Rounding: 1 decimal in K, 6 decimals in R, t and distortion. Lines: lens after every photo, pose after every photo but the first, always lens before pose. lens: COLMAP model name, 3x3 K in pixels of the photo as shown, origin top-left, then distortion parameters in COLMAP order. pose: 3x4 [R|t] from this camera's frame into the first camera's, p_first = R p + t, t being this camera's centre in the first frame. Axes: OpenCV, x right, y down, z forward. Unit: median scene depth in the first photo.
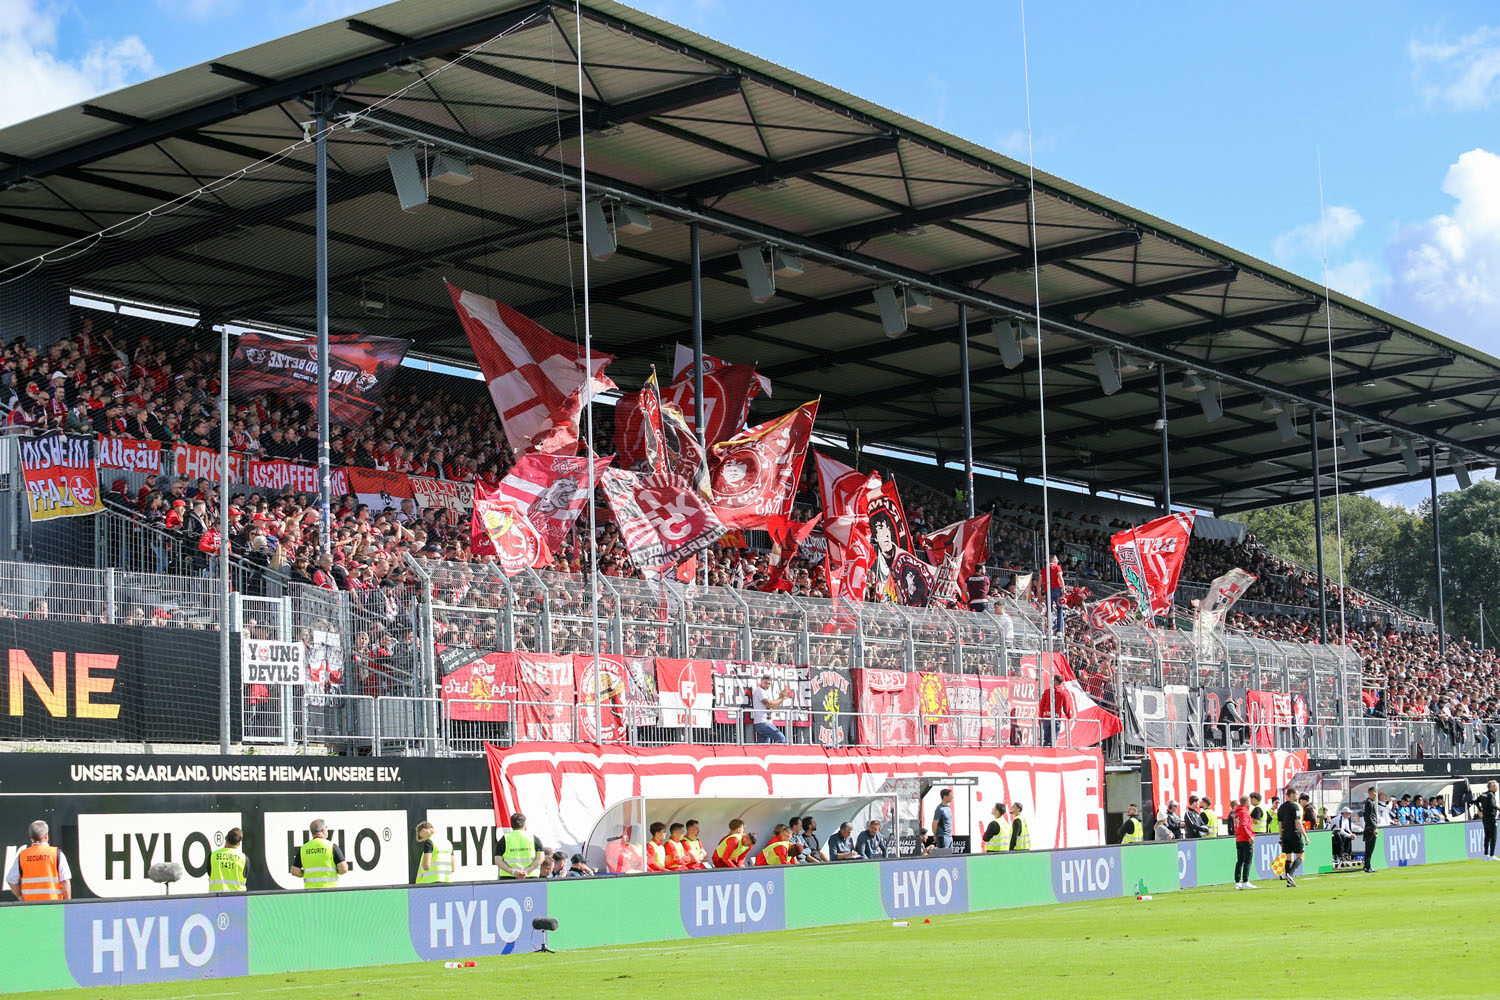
lens RADIAL K [[3075.6, 0, 751.3], [0, 3075.6, 499.1], [0, 0, 1]] dist [-0.264092, 0.000000]
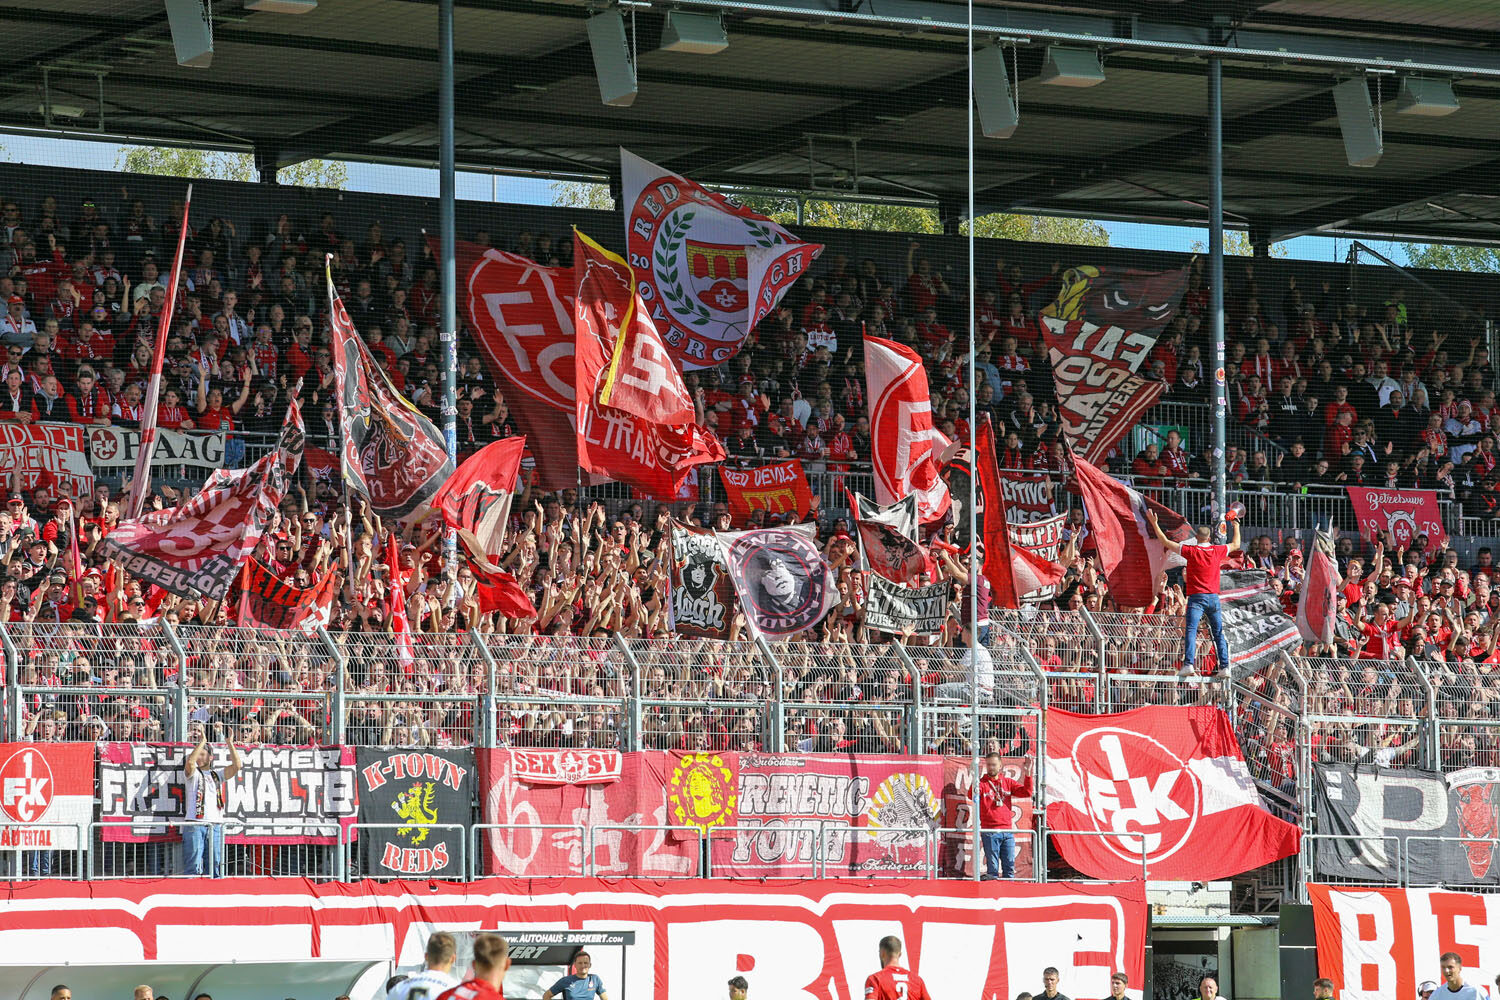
lens RADIAL K [[7487.0, 0, 749.2], [0, 7487.0, 492.4], [0, 0, 1]] dist [1.318259, 0.000000]
pose [[0.923900, 0.000052, -0.382633, 0.659224], [0.017438, 0.998955, 0.042242, -0.058366], [0.382236, -0.045700, 0.922934, -0.360890]]
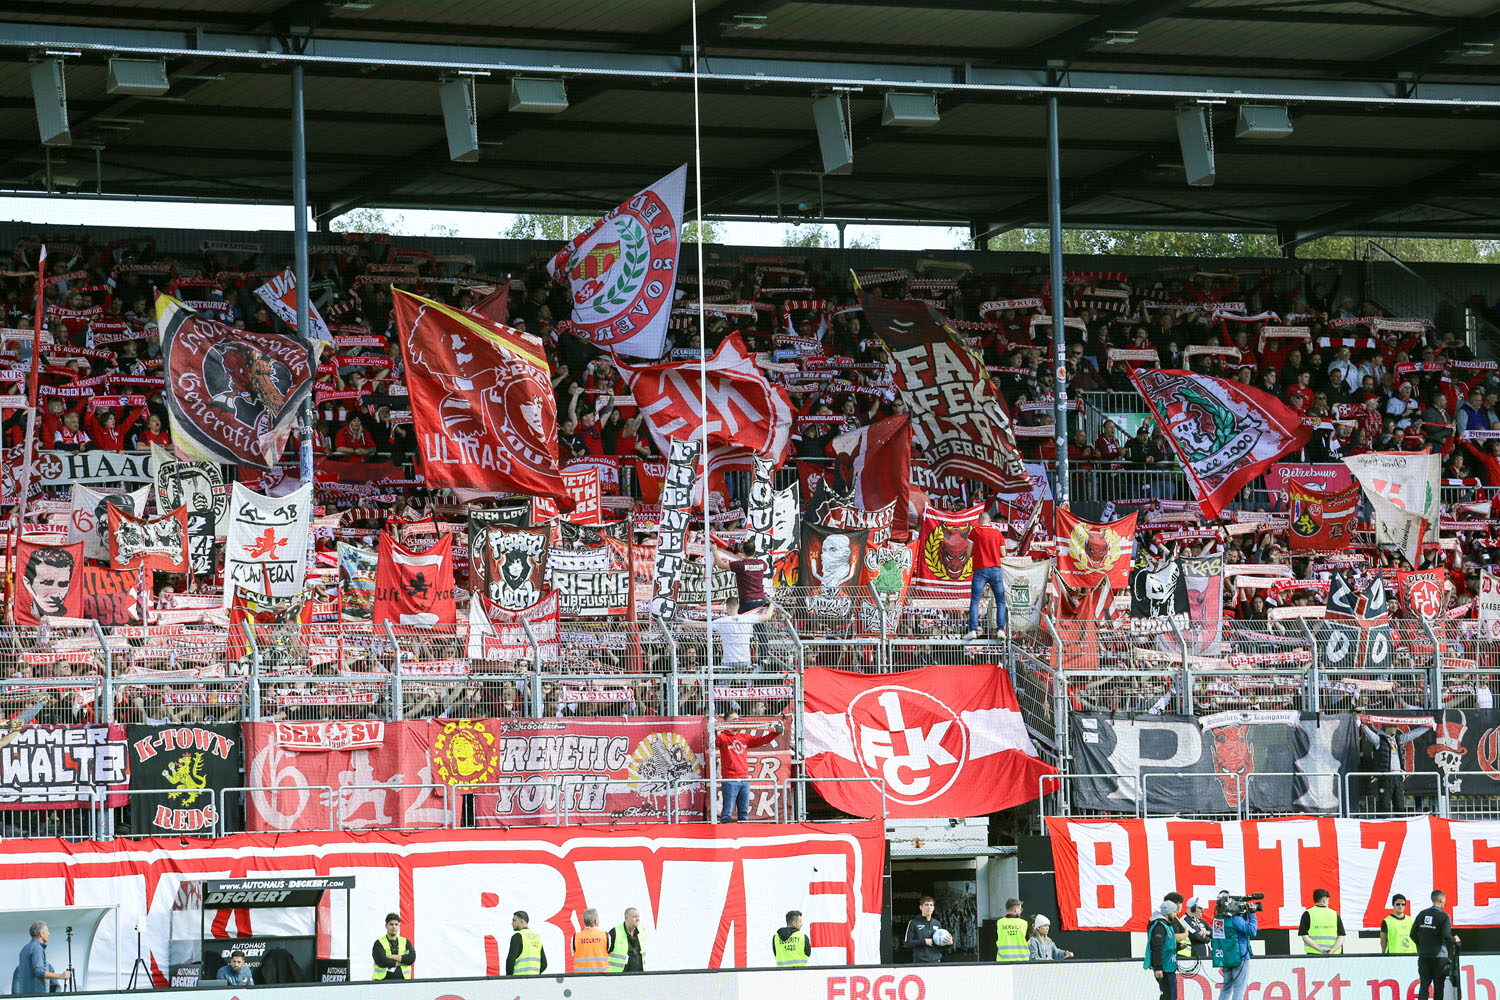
lens RADIAL K [[6673.5, 0, 741.8], [0, 6673.5, 504.2], [0, 0, 1]] dist [0.892580, 0.000000]
pose [[0.844134, -0.023372, -0.535622, 0.971868], [0.055222, 0.997526, 0.043501, -0.057137], [0.533280, -0.066299, 0.843337, -0.251736]]
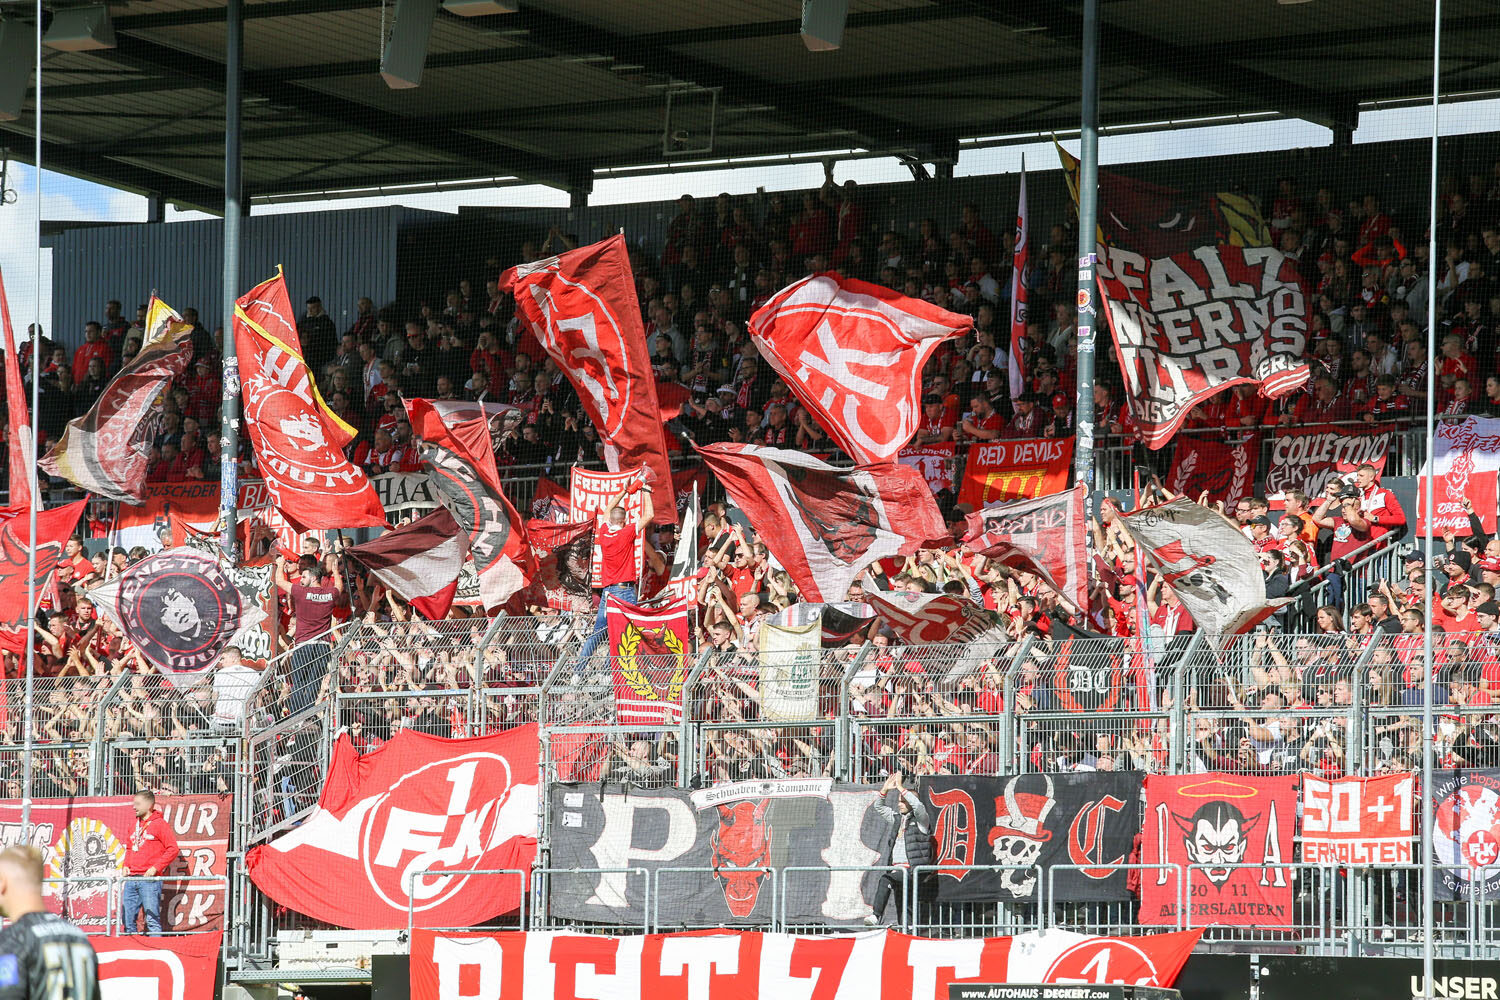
lens RADIAL K [[8160.4, 0, 760.8], [0, 8160.4, 515.3], [0, 0, 1]] dist [1.806819, 0.000000]
pose [[-0.163255, -0.031717, -0.986074, 1.617231], [0.102582, 0.993520, -0.048940, 0.100197], [0.981236, -0.109143, -0.158944, 1.479290]]
